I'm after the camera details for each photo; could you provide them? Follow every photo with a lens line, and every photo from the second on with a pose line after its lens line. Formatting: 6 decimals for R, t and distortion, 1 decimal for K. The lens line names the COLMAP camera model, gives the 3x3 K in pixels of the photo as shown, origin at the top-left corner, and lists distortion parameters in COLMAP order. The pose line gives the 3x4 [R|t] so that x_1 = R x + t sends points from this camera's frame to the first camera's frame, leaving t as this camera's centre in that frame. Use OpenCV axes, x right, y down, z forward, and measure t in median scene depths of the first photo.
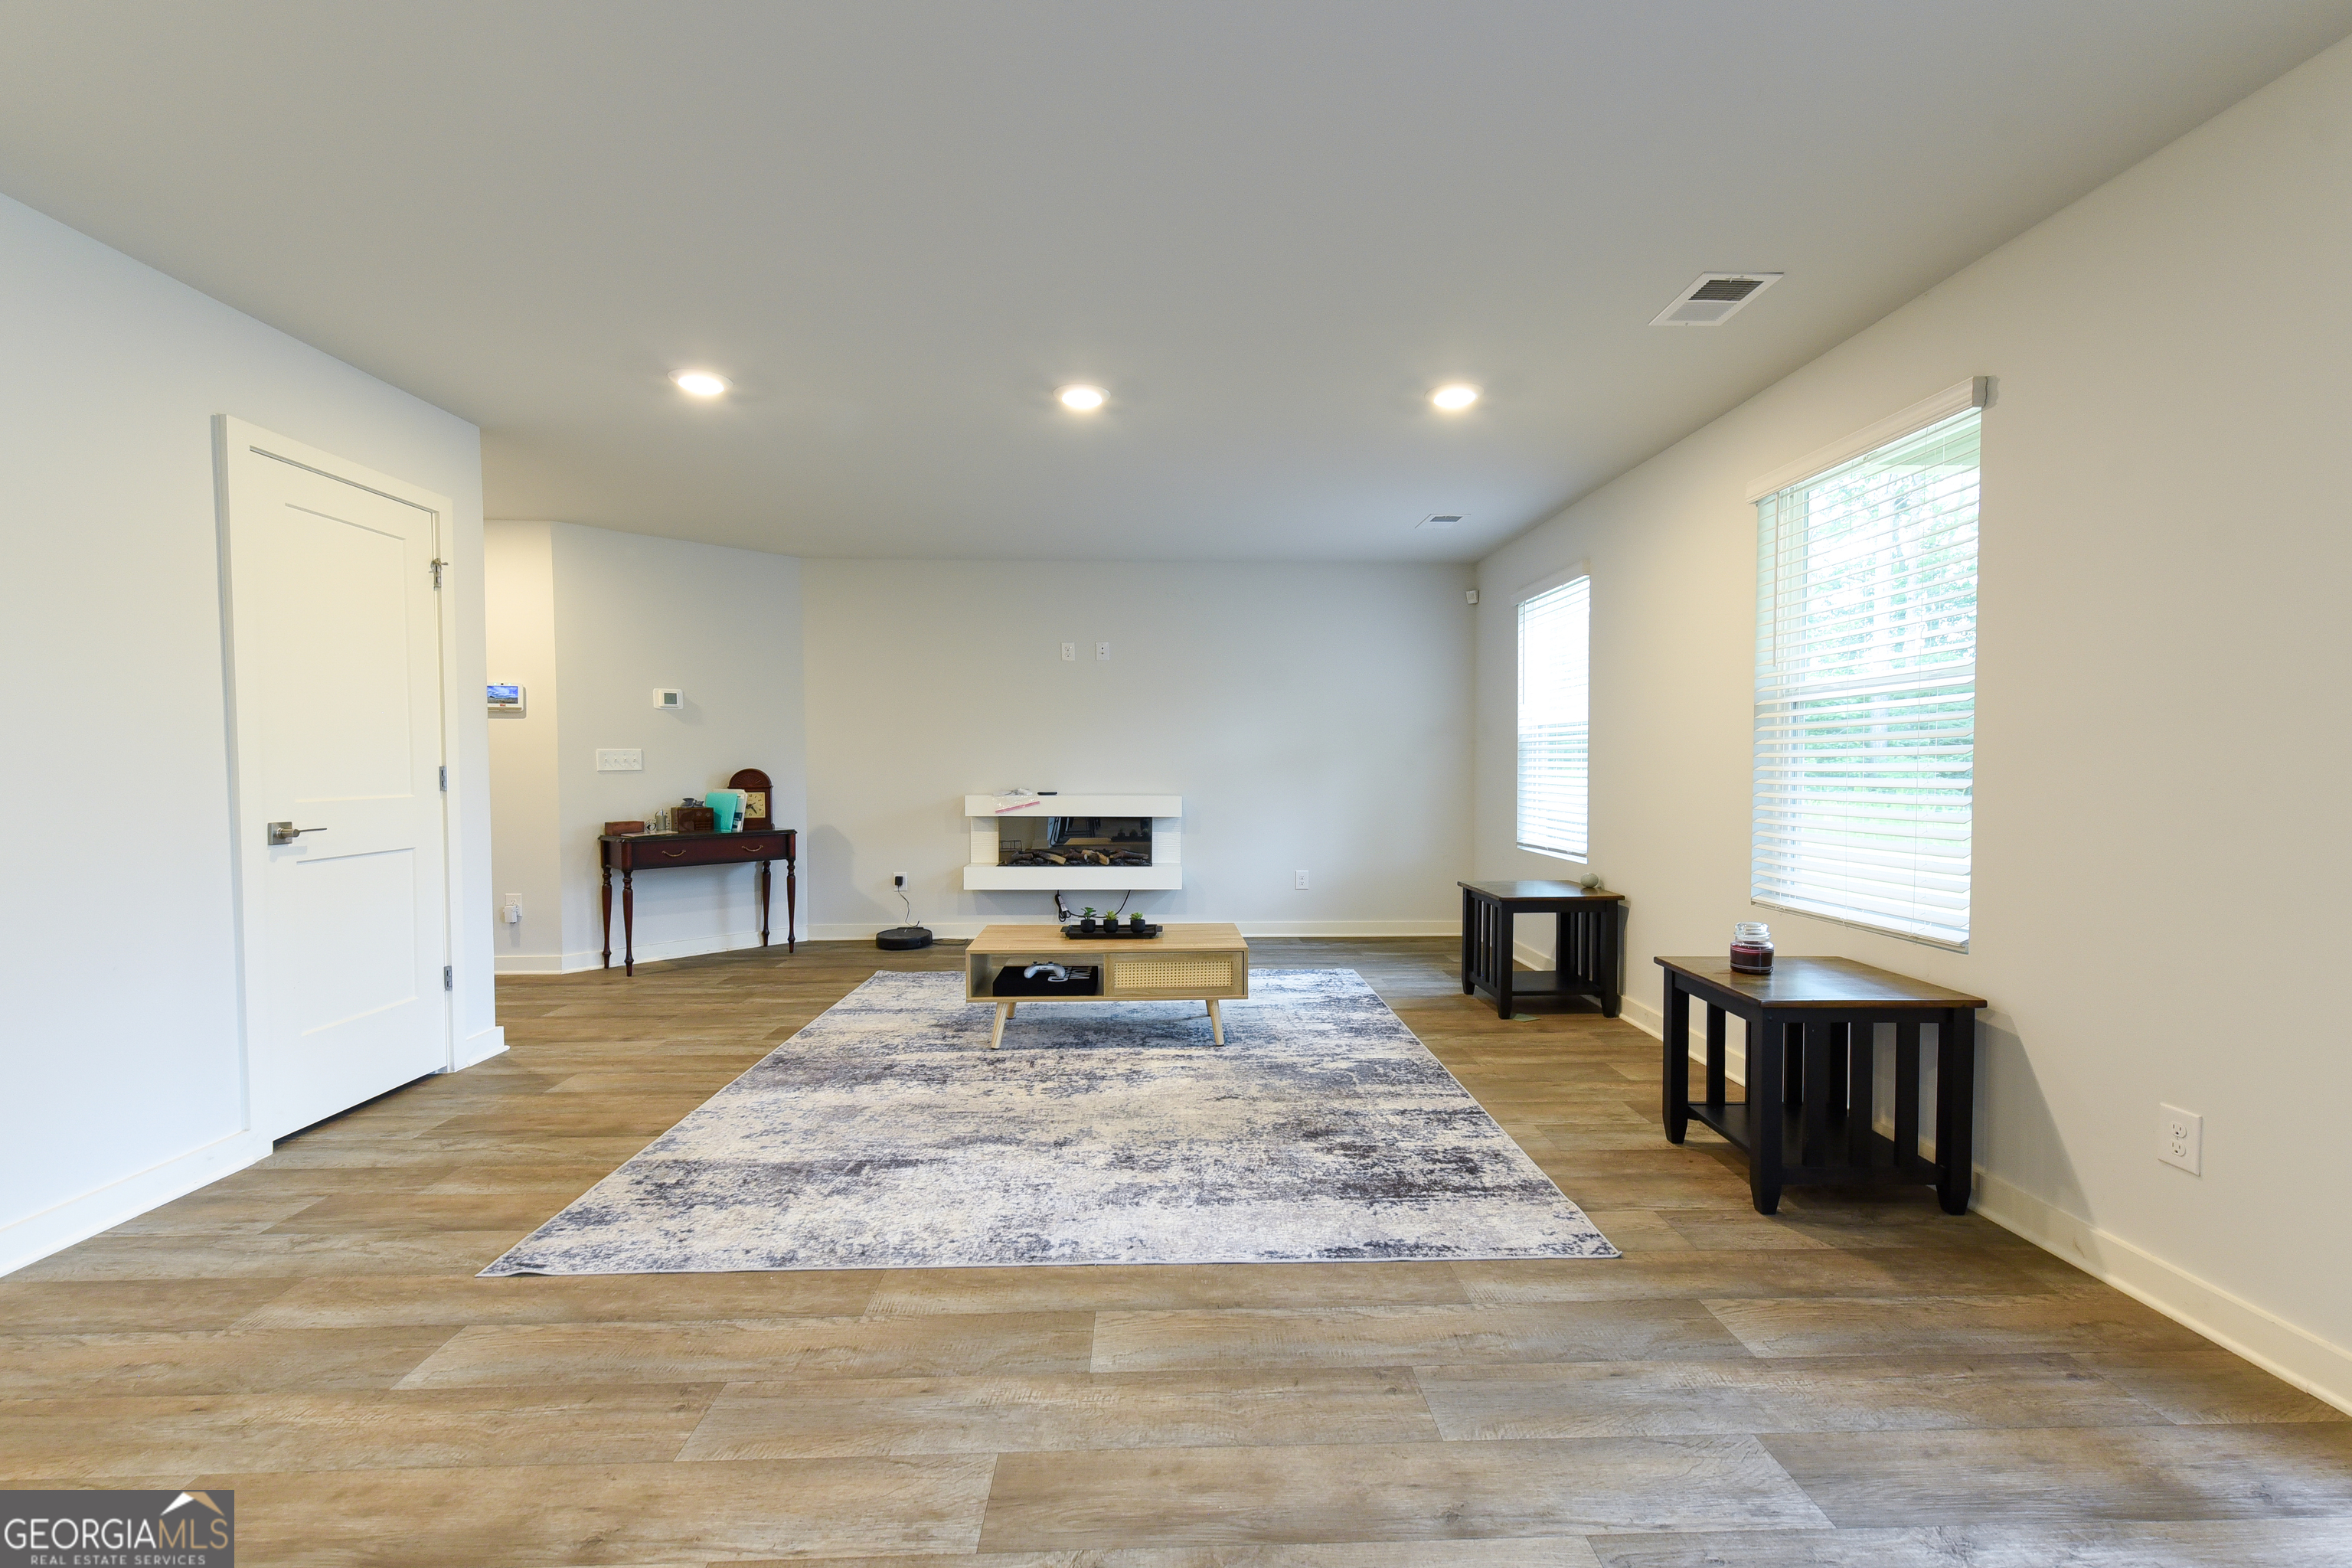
lens RADIAL K [[976.3, 0, 1170.6], [0, 976.3, 791.8], [0, 0, 1]] dist [0.013043, -0.007820]
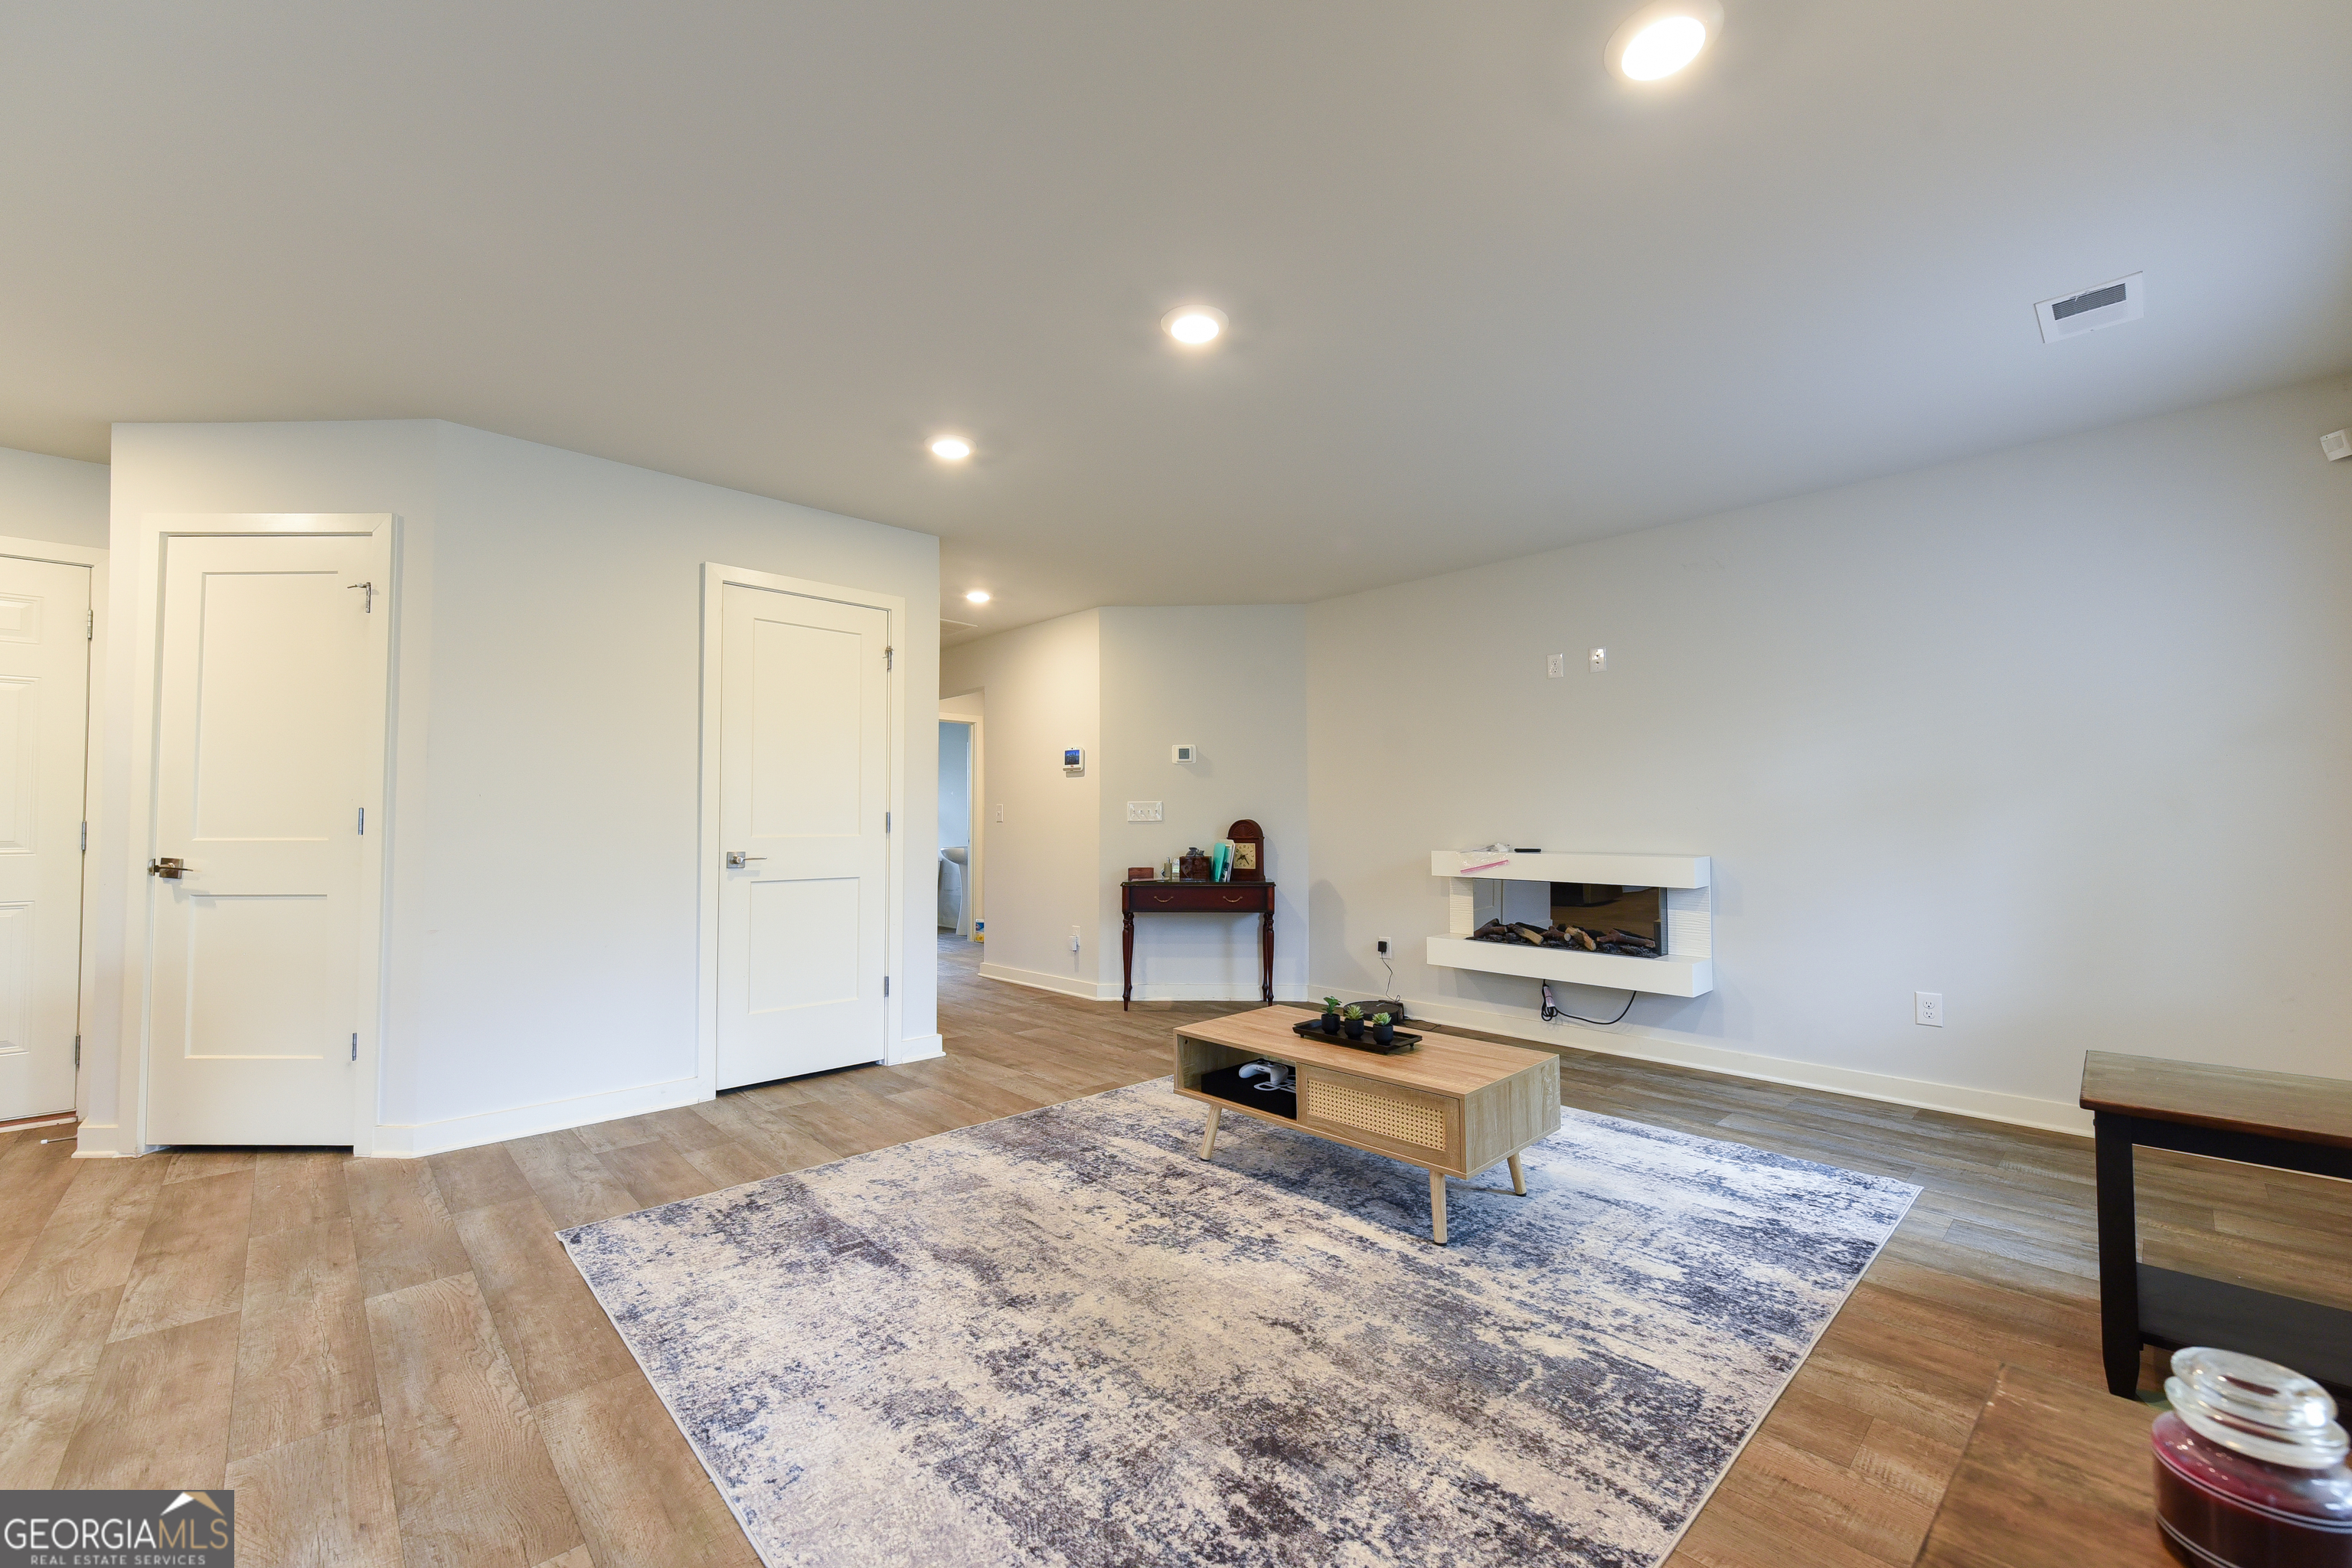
lens RADIAL K [[976.3, 0, 1170.6], [0, 976.3, 791.8], [0, 0, 1]] dist [0.013043, -0.007820]
pose [[0.681238, -0.023098, -0.731698, 0.414363], [-0.023439, 0.998301, -0.053337, 0.005392], [0.731687, 0.053485, 0.679539, 0.437233]]
